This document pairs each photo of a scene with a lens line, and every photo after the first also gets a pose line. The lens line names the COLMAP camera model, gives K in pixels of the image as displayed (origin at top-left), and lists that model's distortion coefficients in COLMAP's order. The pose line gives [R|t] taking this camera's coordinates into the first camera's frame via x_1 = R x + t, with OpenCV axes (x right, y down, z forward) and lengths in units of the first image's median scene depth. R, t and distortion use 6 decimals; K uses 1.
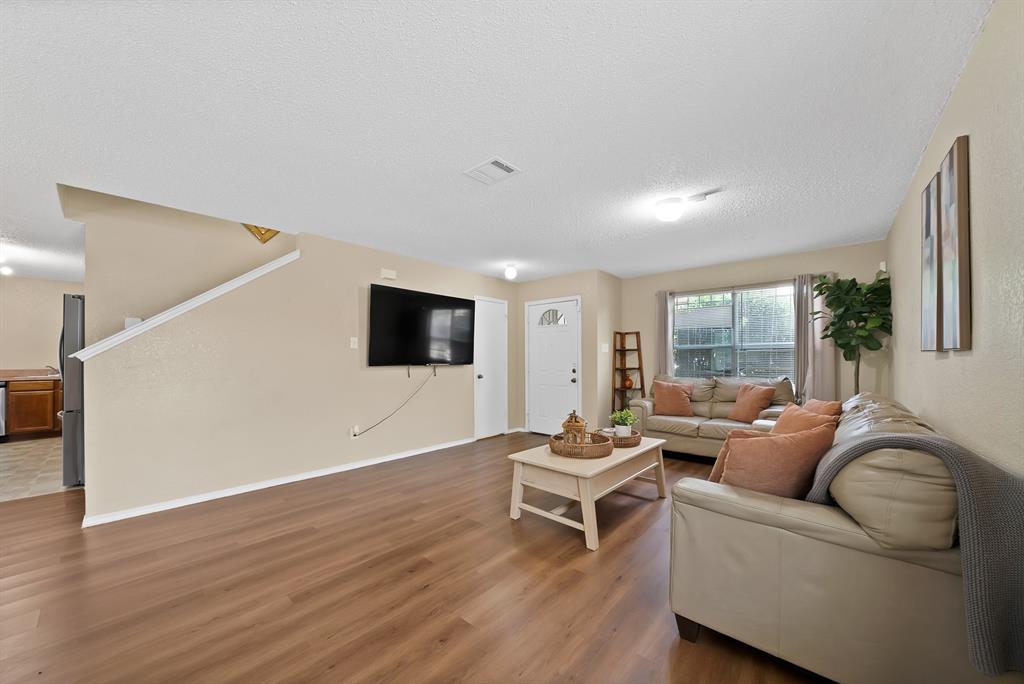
lens RADIAL K [[372.4, 0, 515.2], [0, 372.4, 354.8], [0, 0, 1]] dist [-0.019853, 0.001659]
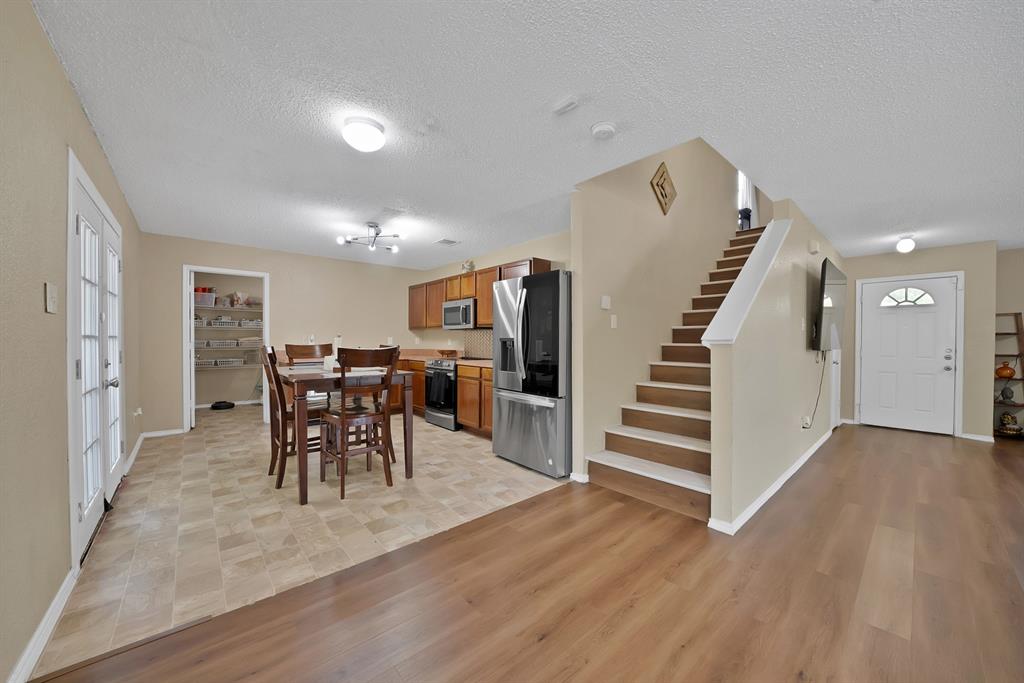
lens RADIAL K [[372.4, 0, 509.9], [0, 372.4, 343.9], [0, 0, 1]] dist [-0.019853, 0.001659]
pose [[0.991688, 0.009378, -0.128325, -0.877765], [-0.006887, 0.999779, 0.019839, 0.001774], [0.128483, -0.018791, 0.991534, 0.020471]]
